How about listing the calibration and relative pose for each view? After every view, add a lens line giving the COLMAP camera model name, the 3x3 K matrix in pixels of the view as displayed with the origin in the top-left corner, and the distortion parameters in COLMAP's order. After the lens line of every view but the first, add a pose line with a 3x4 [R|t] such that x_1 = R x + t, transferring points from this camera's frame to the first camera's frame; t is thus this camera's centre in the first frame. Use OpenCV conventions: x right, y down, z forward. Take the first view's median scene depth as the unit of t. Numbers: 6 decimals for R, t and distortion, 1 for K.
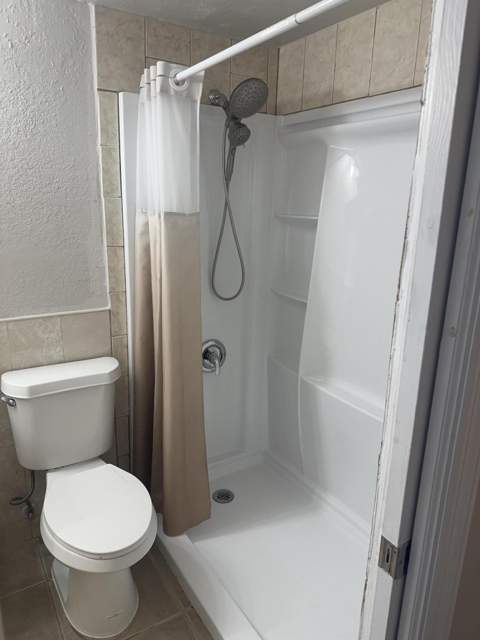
lens RADIAL K [[455.5, 0, 240.0], [0, 455.5, 320.0], [0, 0, 1]] dist [-0.003781, -0.010554]
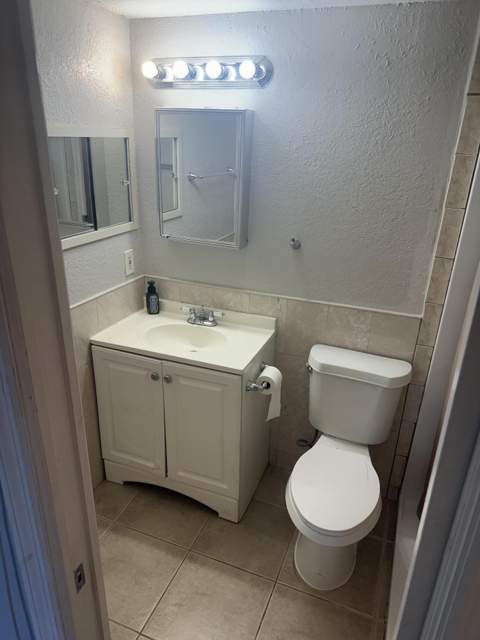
lens RADIAL K [[455.5, 0, 240.0], [0, 455.5, 320.0], [0, 0, 1]] dist [-0.003781, -0.010554]
pose [[0.589306, 0.300720, -0.749858, 0.247022], [-0.223417, 0.952609, 0.206449, -0.146926], [0.776404, 0.045869, 0.628564, 0.064290]]
